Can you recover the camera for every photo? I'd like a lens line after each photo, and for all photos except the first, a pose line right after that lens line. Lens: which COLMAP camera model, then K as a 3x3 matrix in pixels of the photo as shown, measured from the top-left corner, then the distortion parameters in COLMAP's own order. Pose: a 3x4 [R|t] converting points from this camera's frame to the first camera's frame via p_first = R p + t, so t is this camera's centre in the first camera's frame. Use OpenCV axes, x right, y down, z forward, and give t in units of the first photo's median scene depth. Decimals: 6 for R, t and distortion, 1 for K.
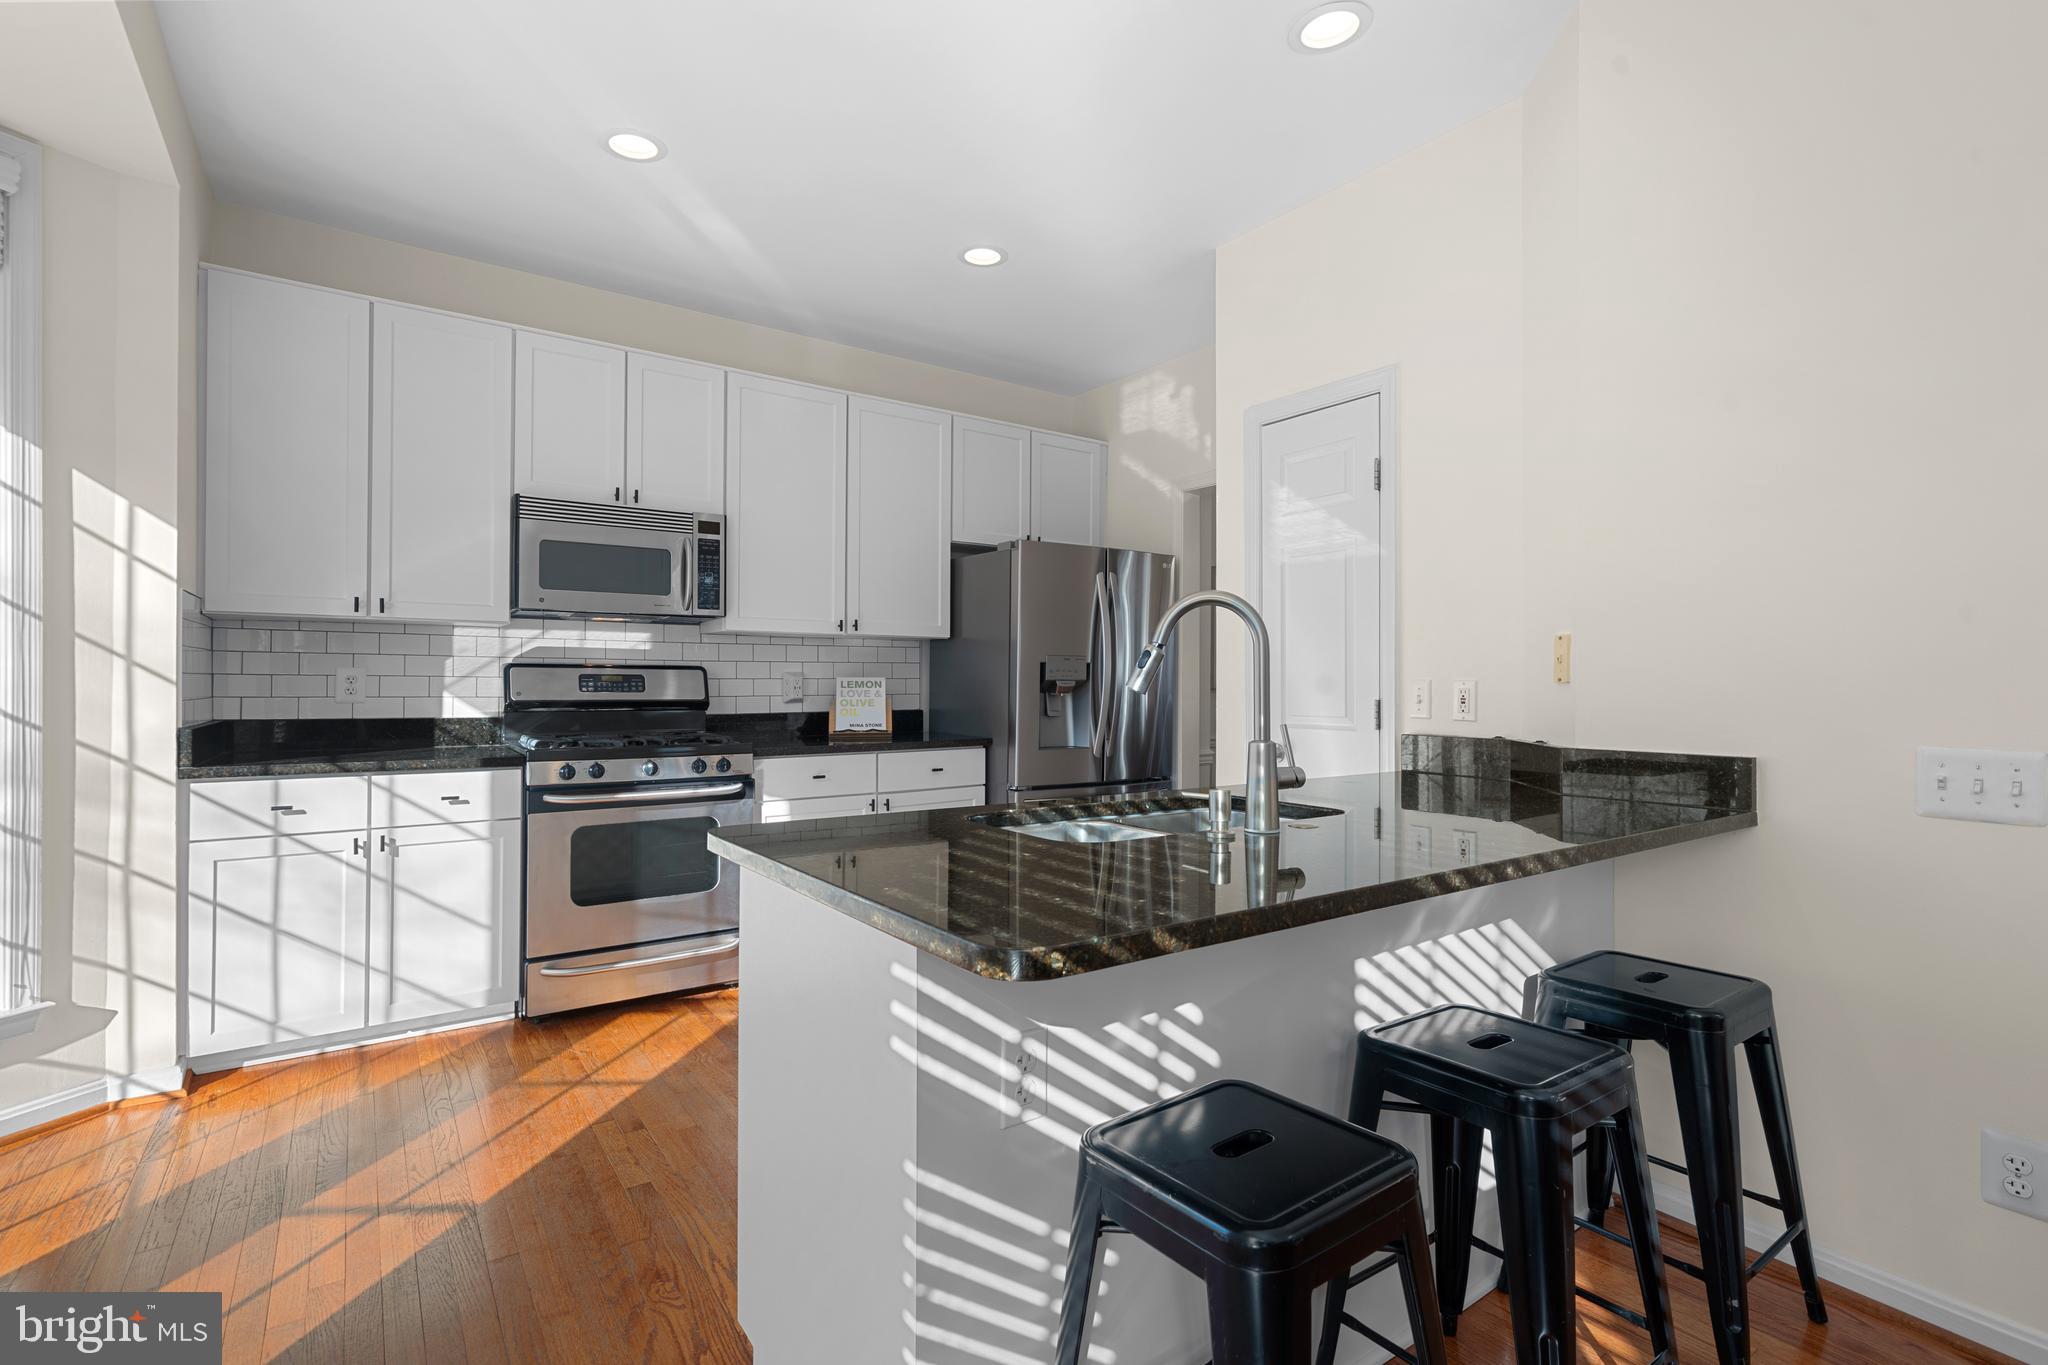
lens RADIAL K [[932.6, 0, 1016.9], [0, 932.6, 685.9], [0, 0, 1]] dist [-0.000757, 0.001703]
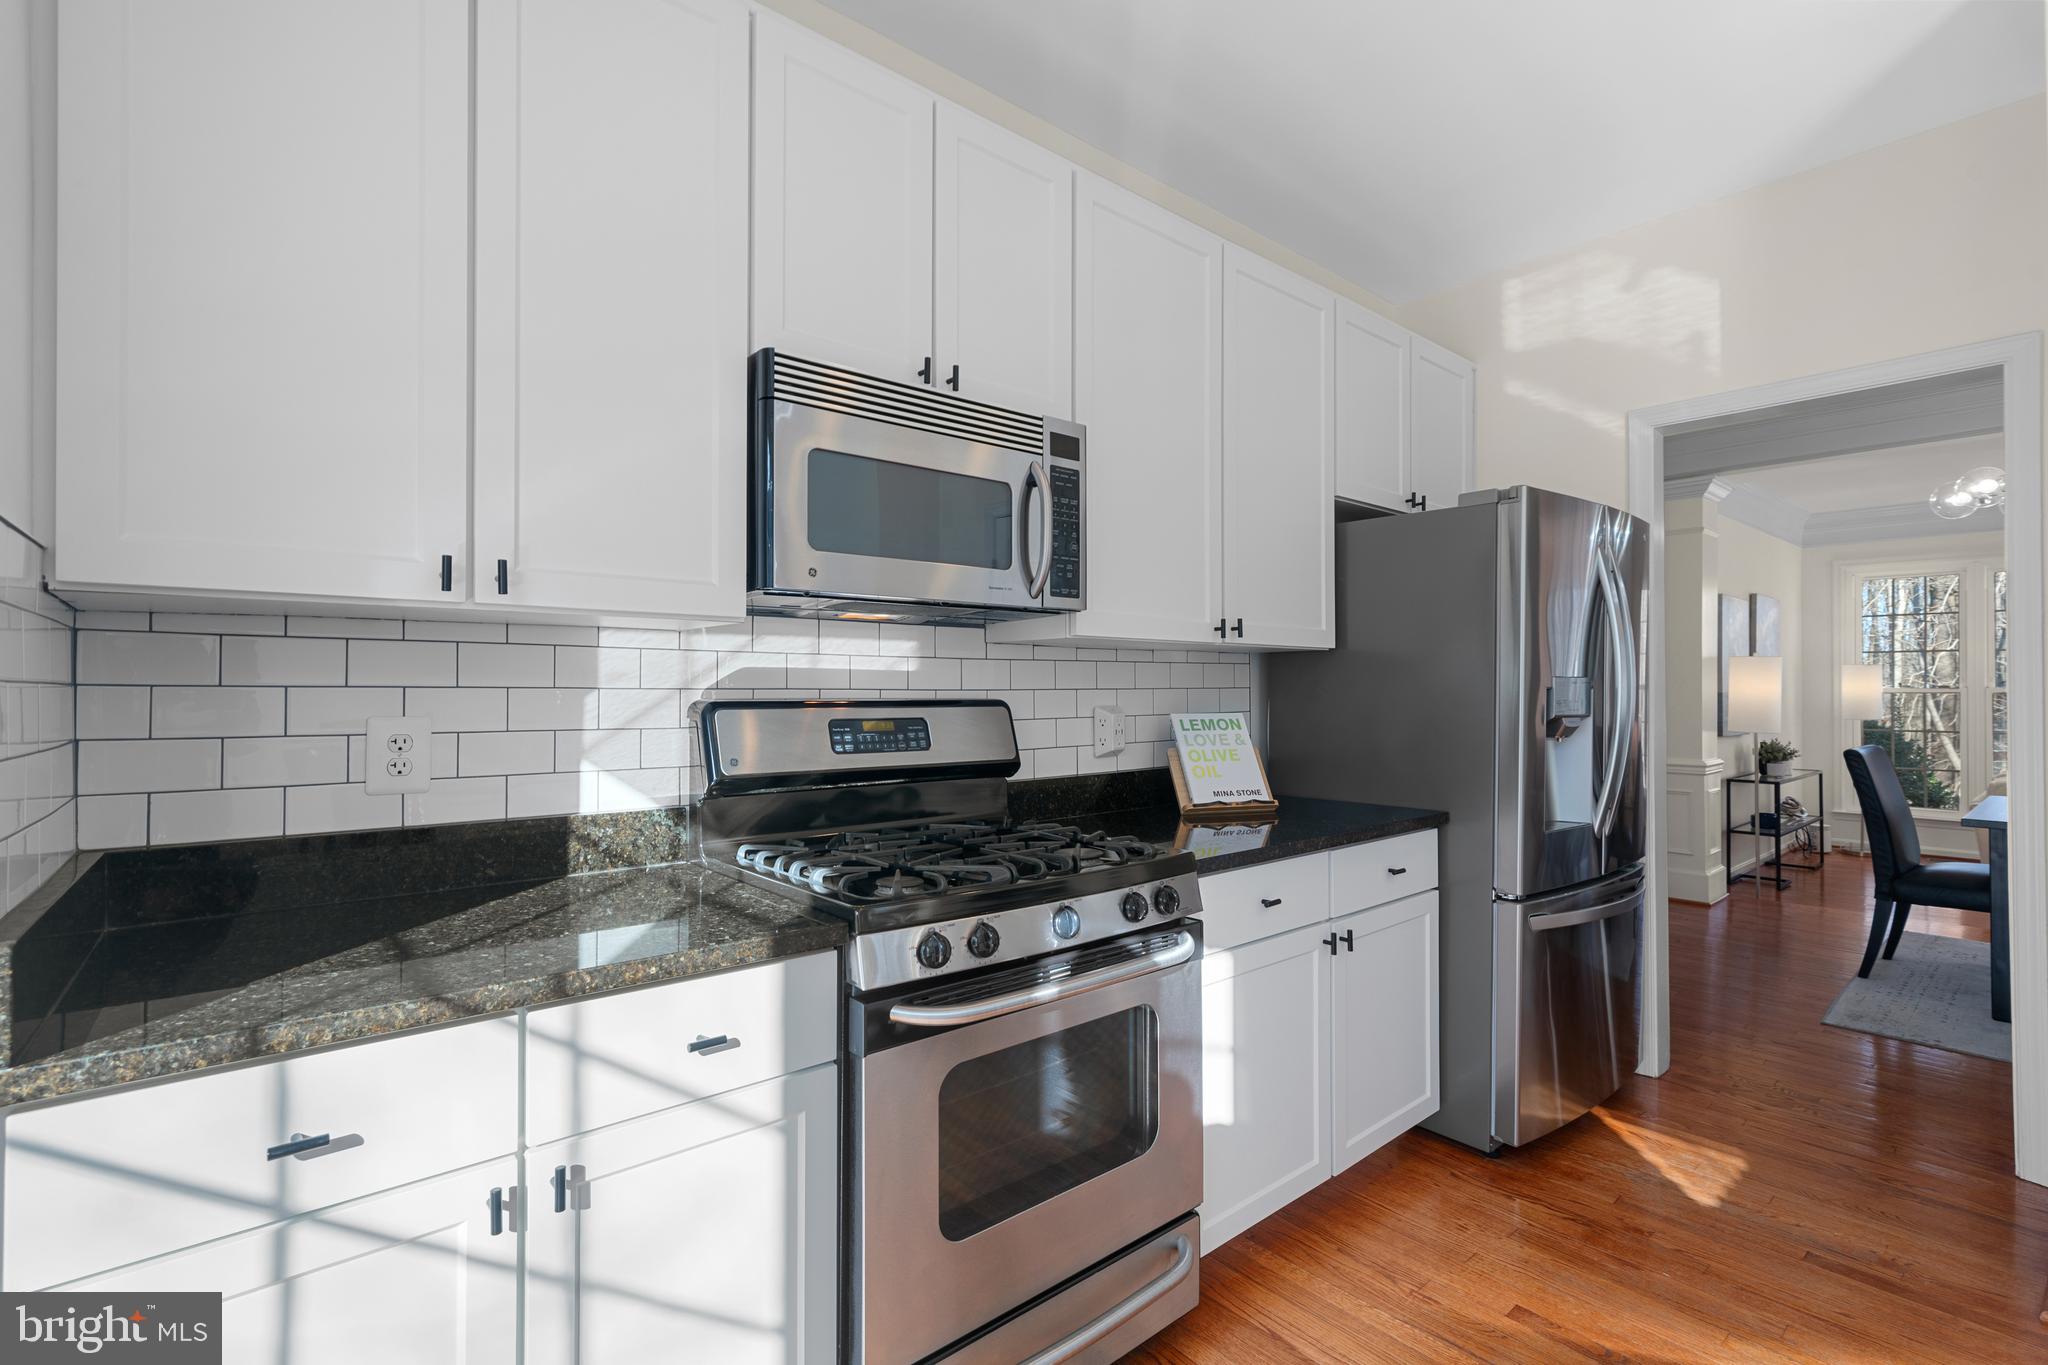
lens RADIAL K [[932.6, 0, 1016.9], [0, 932.6, 685.9], [0, 0, 1]] dist [-0.000757, 0.001703]
pose [[0.996290, -0.006788, 0.085787, -0.425023], [0.007842, 0.999898, -0.011961, -0.025592], [-0.085697, 0.012589, 0.996242, 0.486217]]
